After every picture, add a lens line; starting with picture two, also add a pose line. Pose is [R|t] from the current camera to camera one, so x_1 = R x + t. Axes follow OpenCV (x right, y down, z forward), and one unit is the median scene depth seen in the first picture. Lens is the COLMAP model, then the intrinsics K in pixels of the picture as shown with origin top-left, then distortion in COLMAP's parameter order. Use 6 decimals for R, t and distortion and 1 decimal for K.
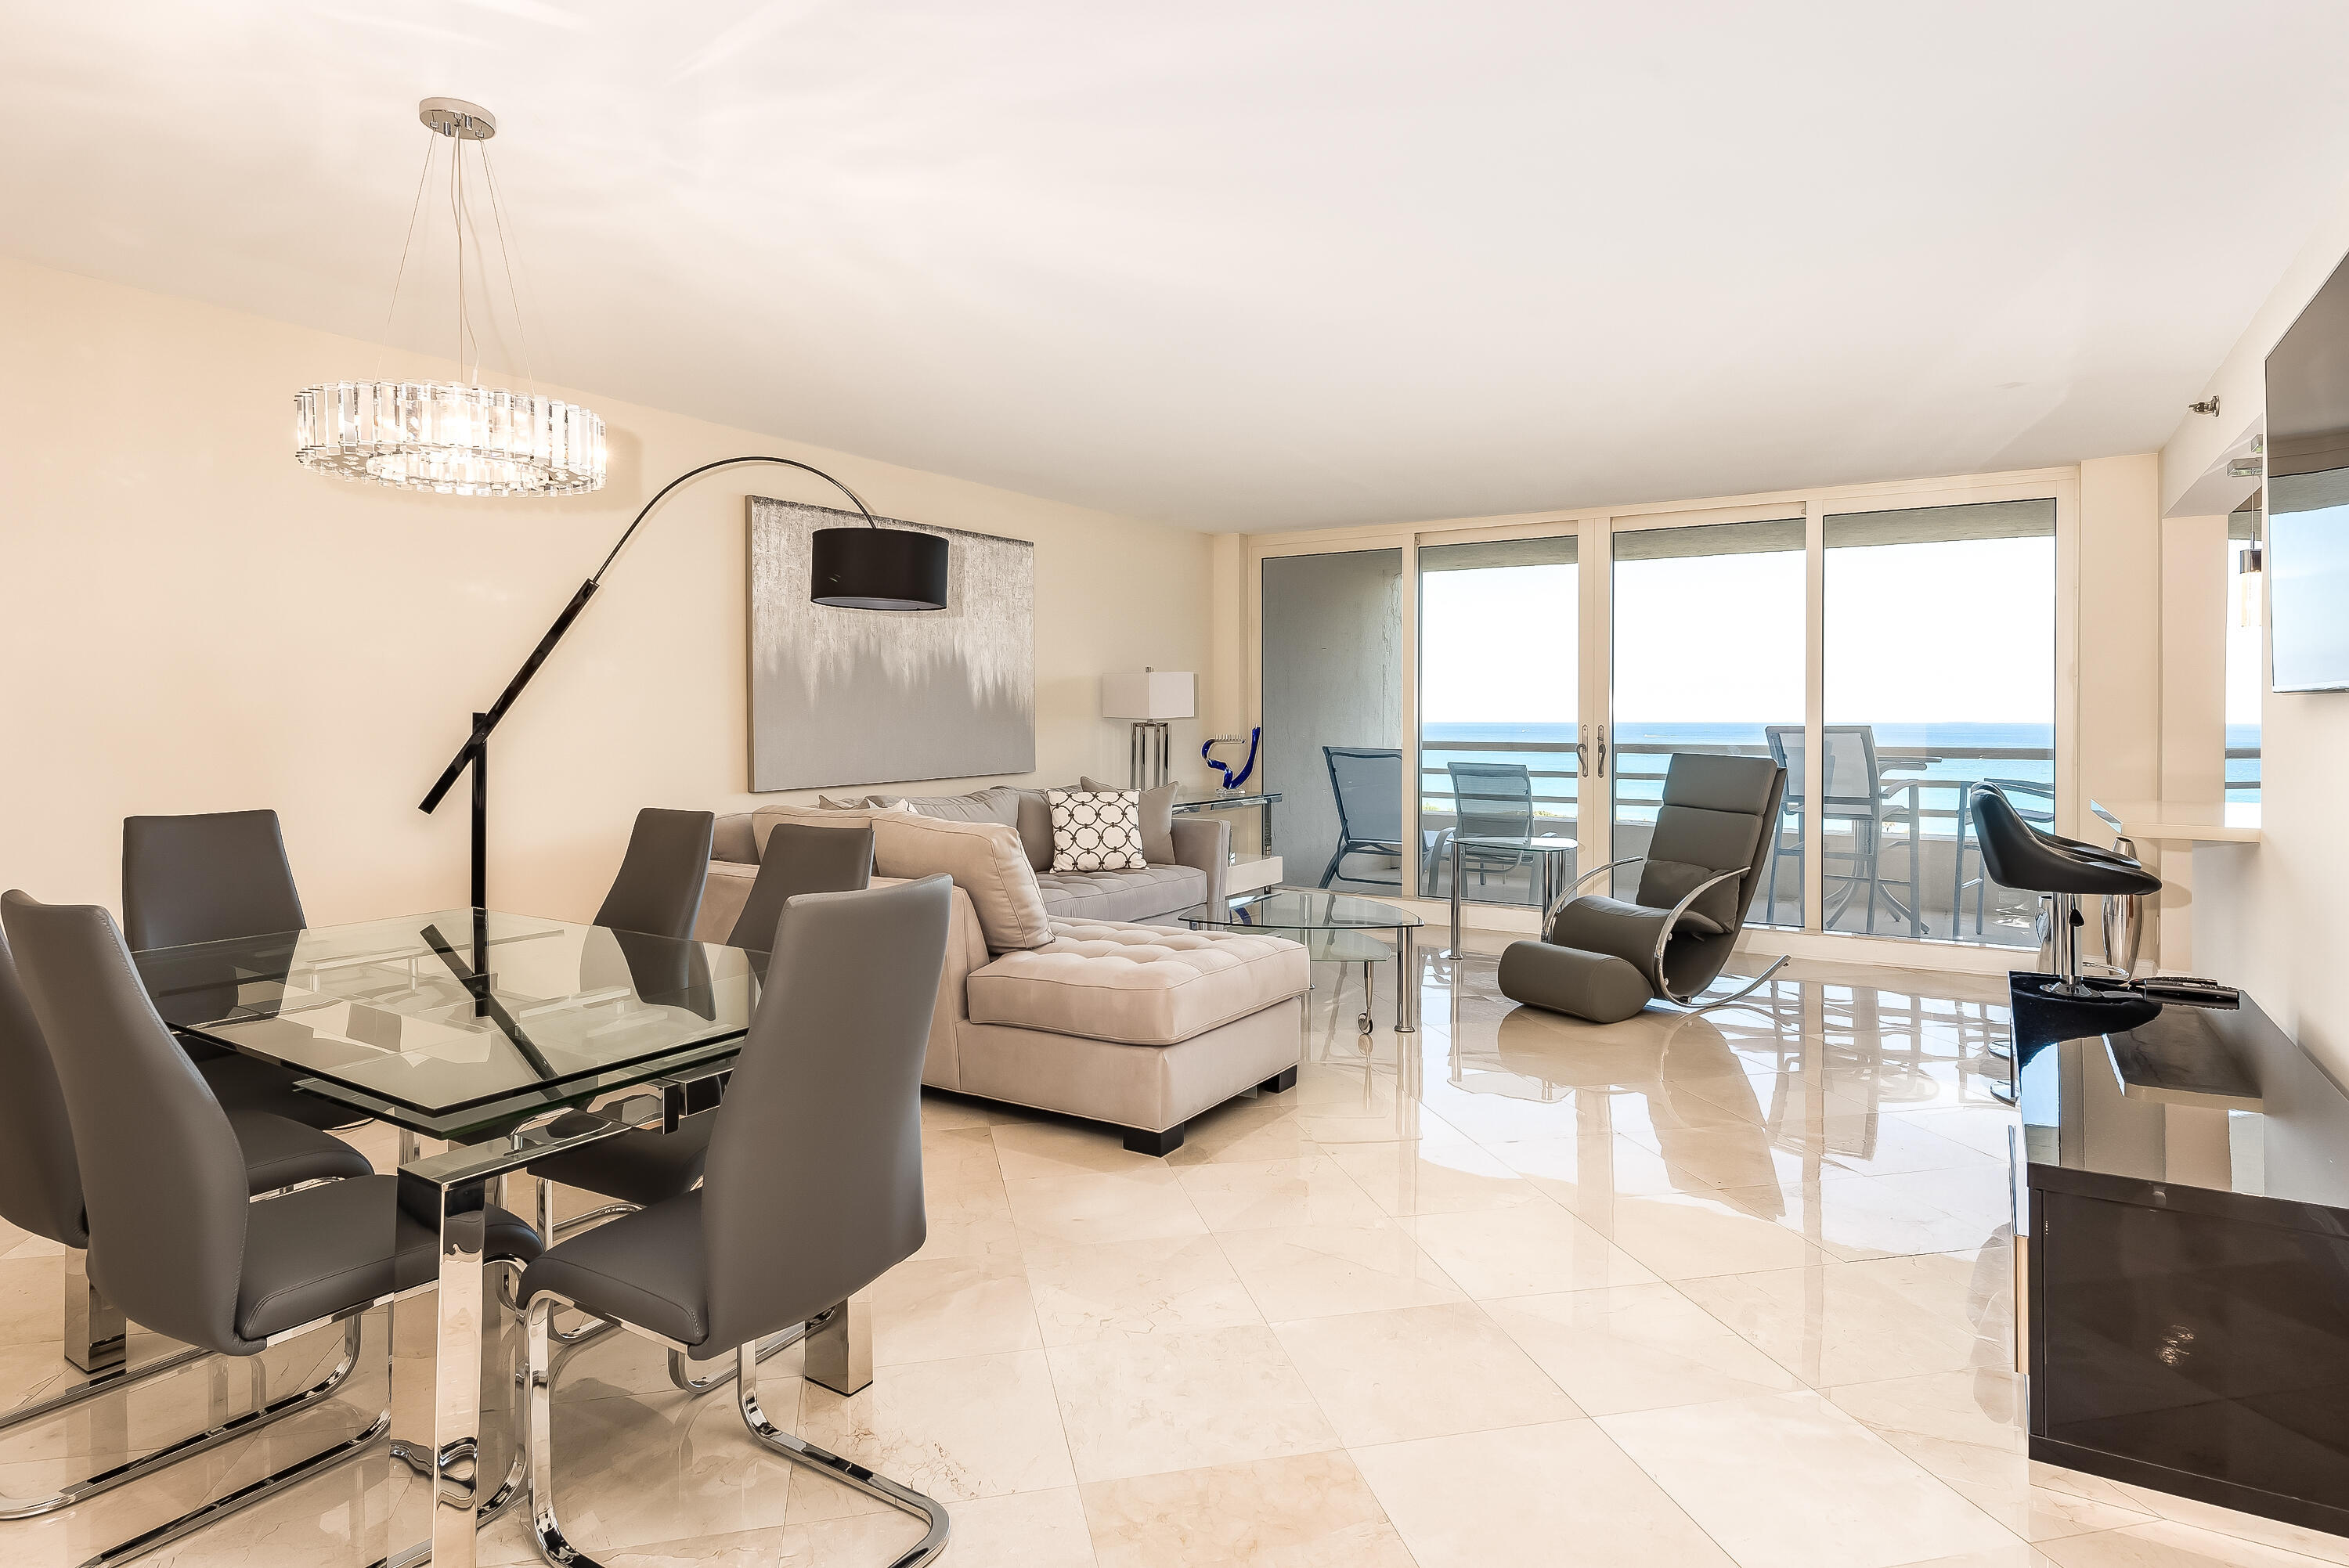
lens RADIAL K [[1271.6, 0, 1165.9], [0, 1271.6, 702.8], [0, 0, 1]] dist [-0.003065, -0.001020]
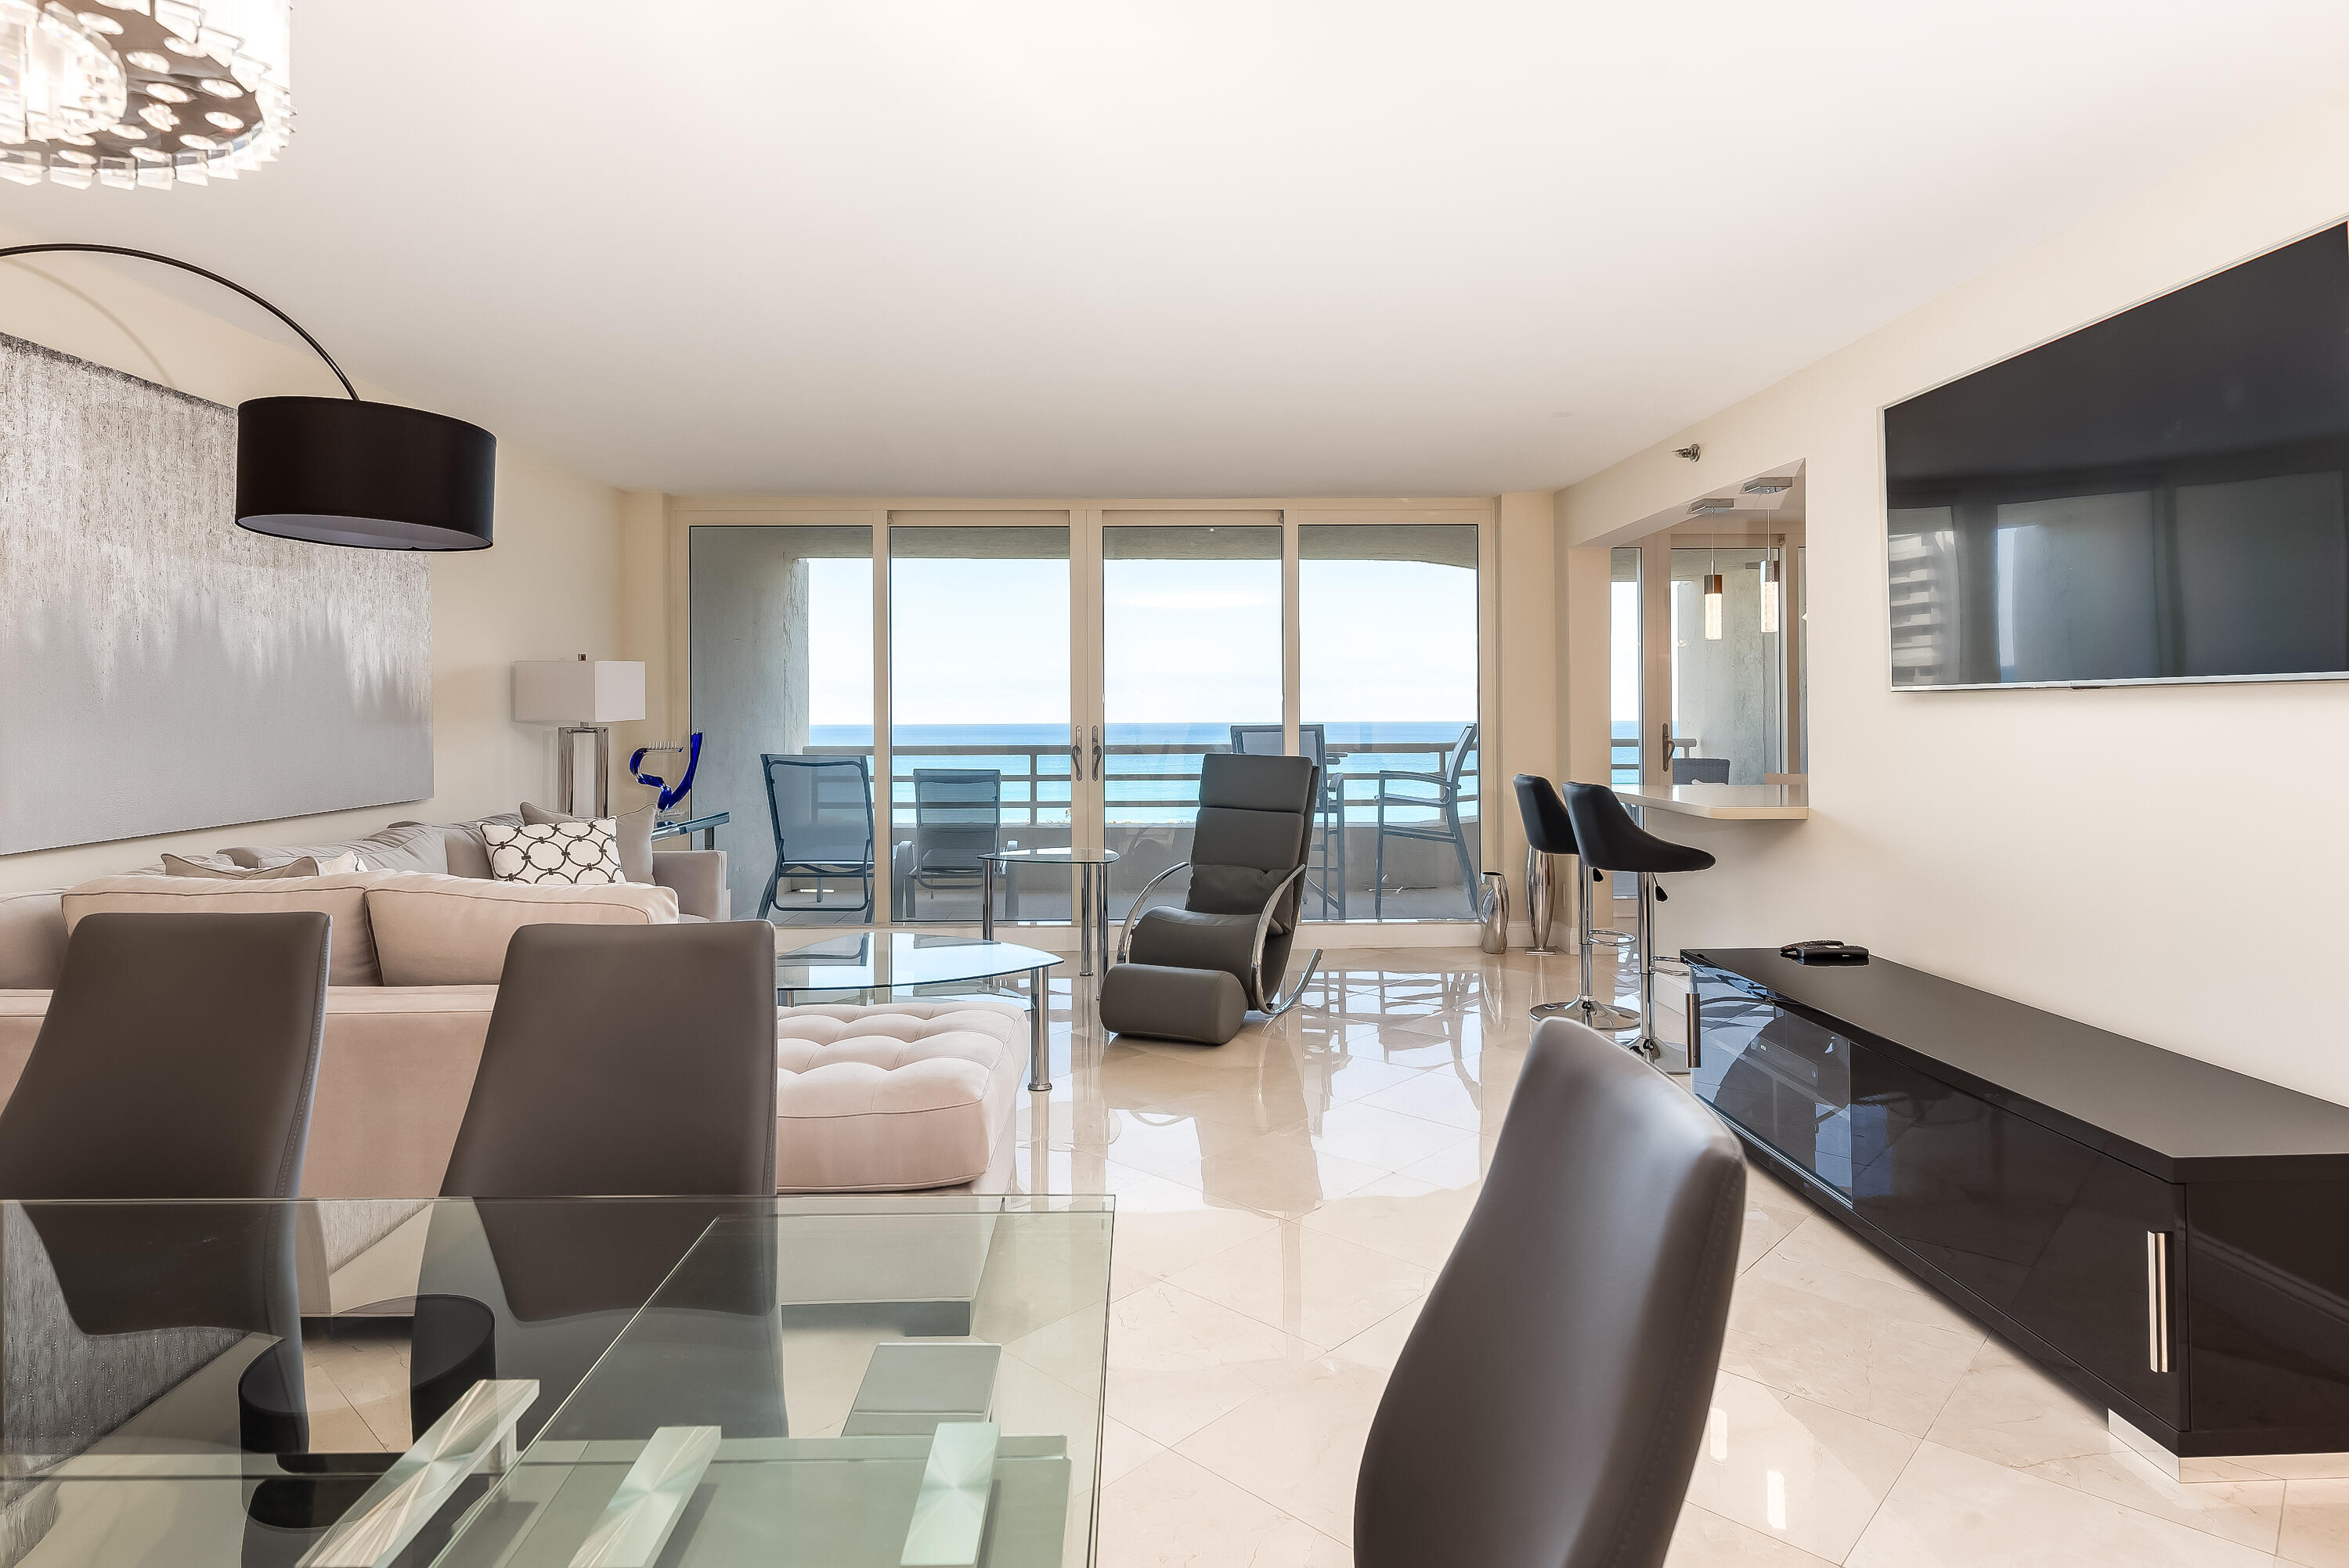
lens RADIAL K [[1271.6, 0, 1165.9], [0, 1271.6, 702.8], [0, 0, 1]] dist [-0.003065, -0.001020]
pose [[0.828494, 0.001350, 0.559997, -0.170780], [-0.000351, 0.999998, -0.001891, 0.002347], [-0.559998, 0.001370, 0.828493, 0.197424]]
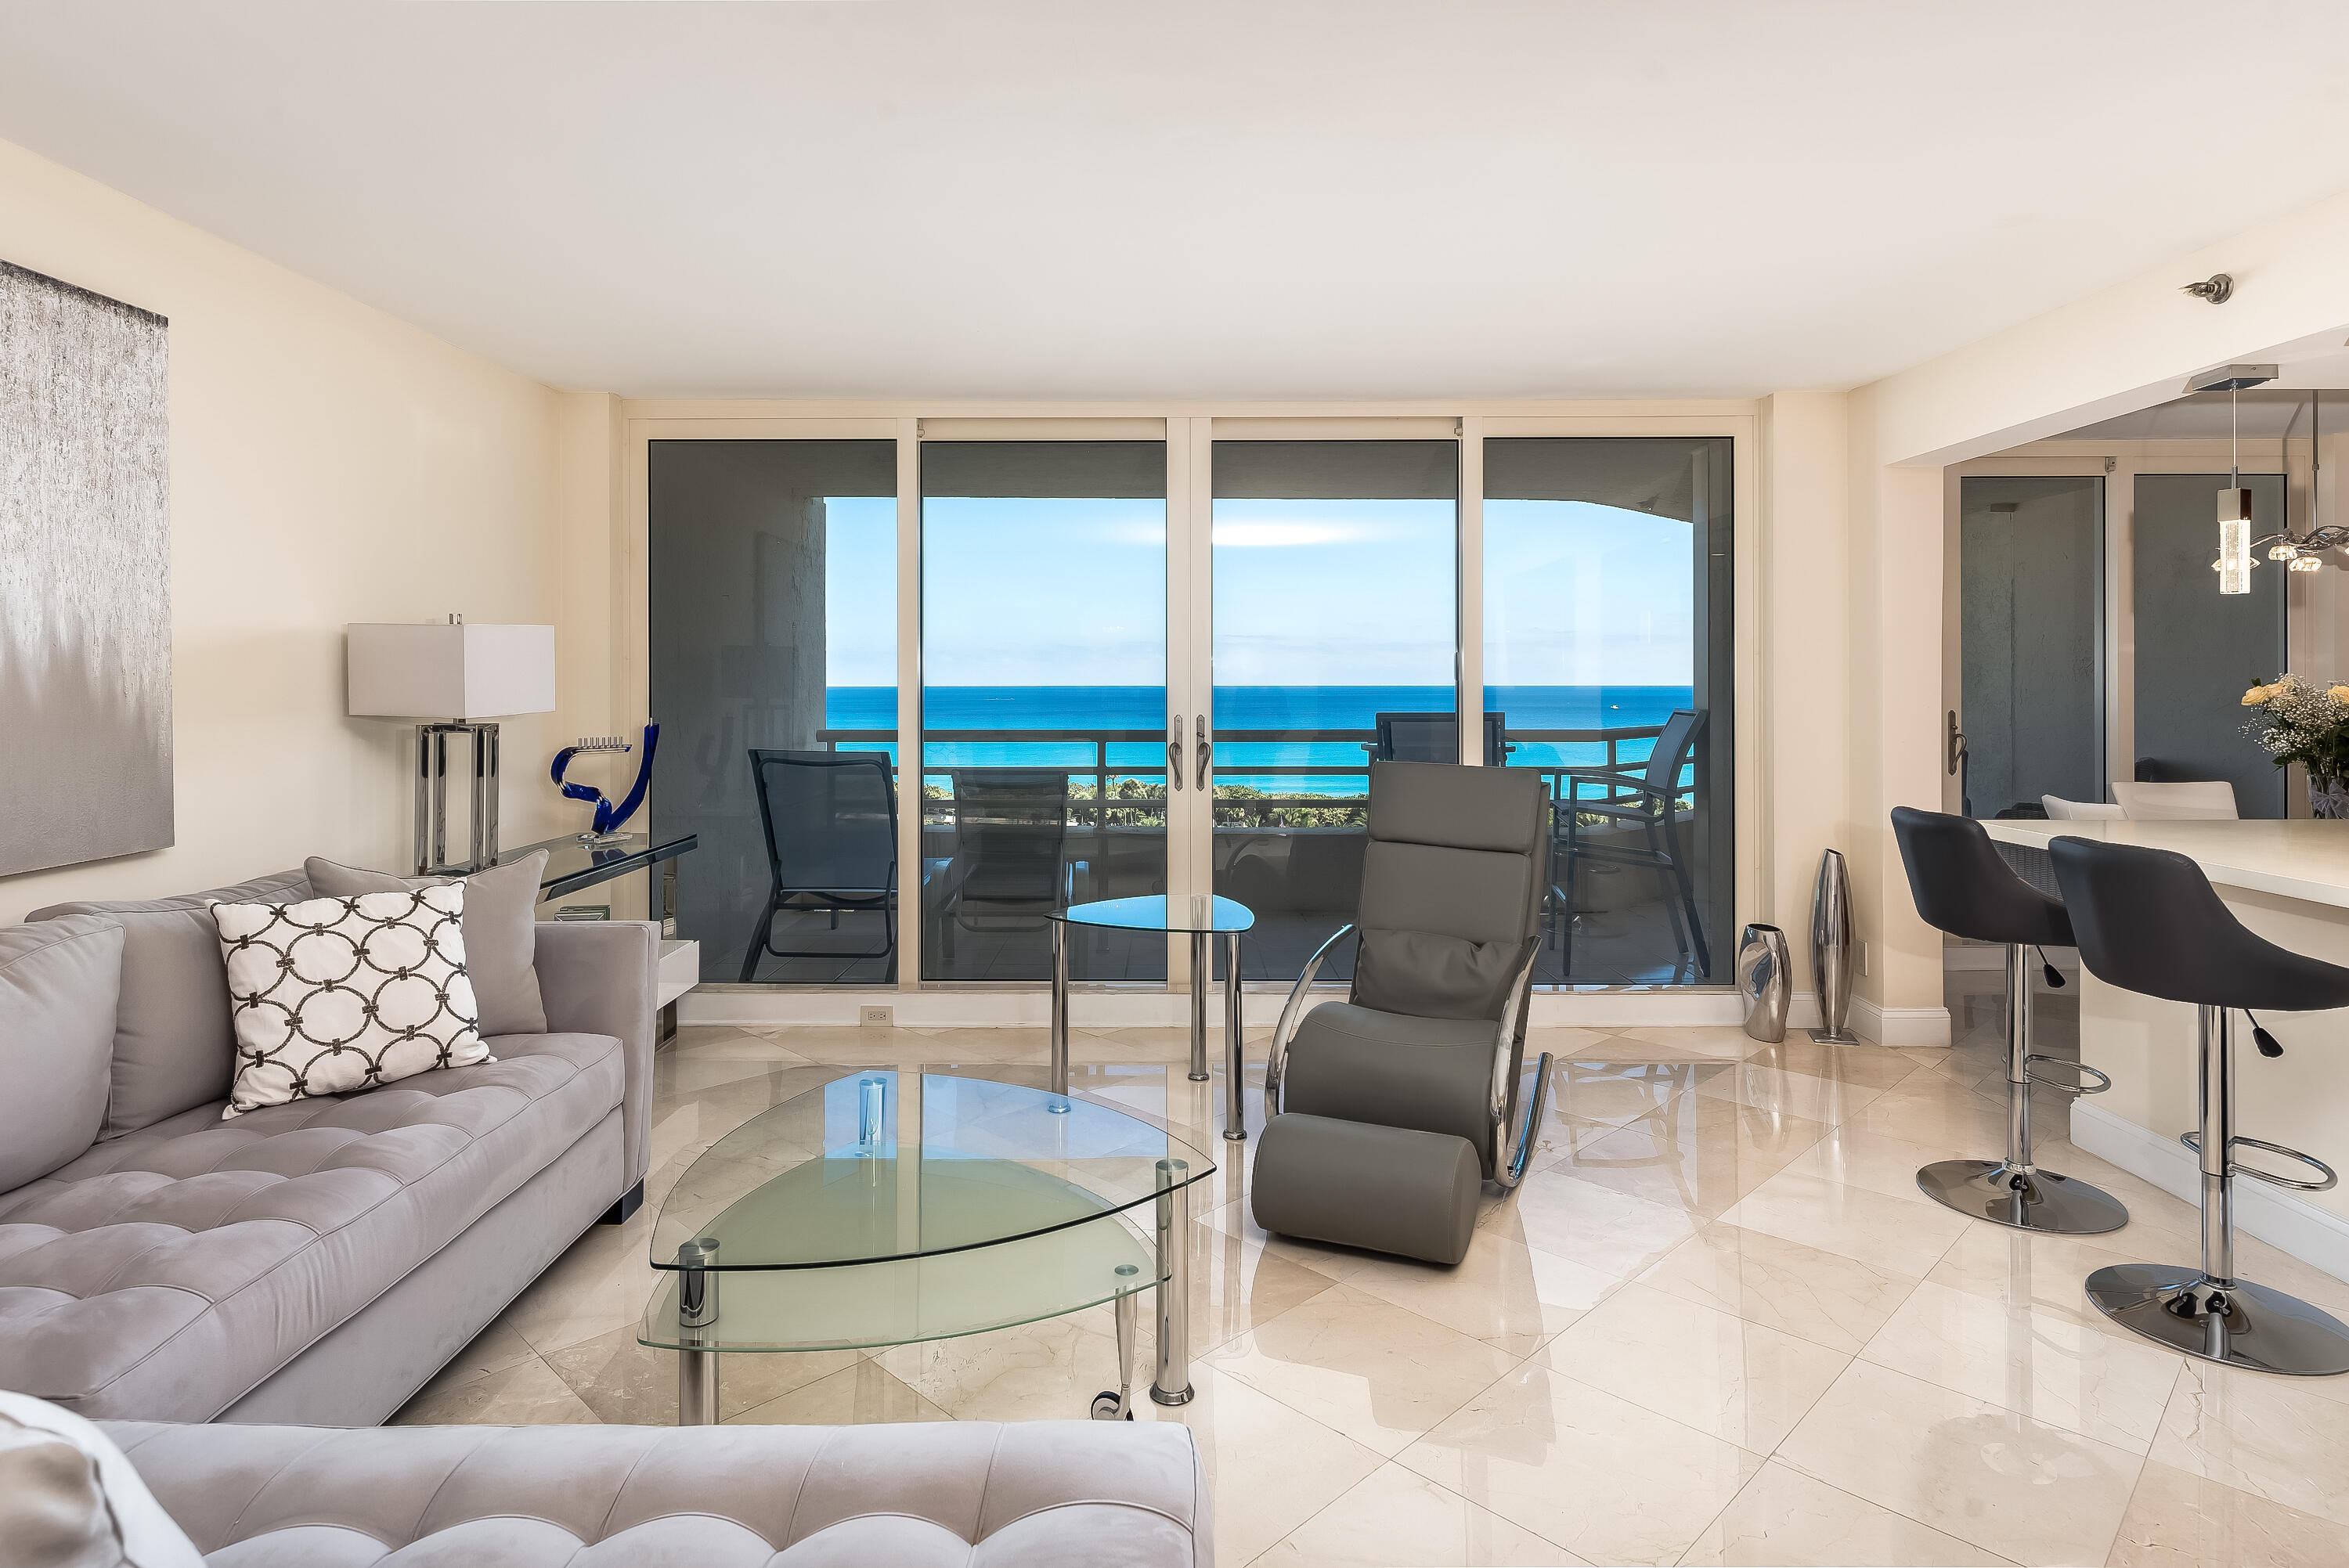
lens RADIAL K [[1271.4, 0, 1172.3], [0, 1271.4, 677.9], [0, 0, 1]] dist [0.000687, -0.000752]
pose [[0.843131, -0.000353, 0.537708, -0.051649], [-0.004137, 0.999966, 0.007143, -0.008704], [-0.537692, -0.008247, 0.843101, 0.476140]]
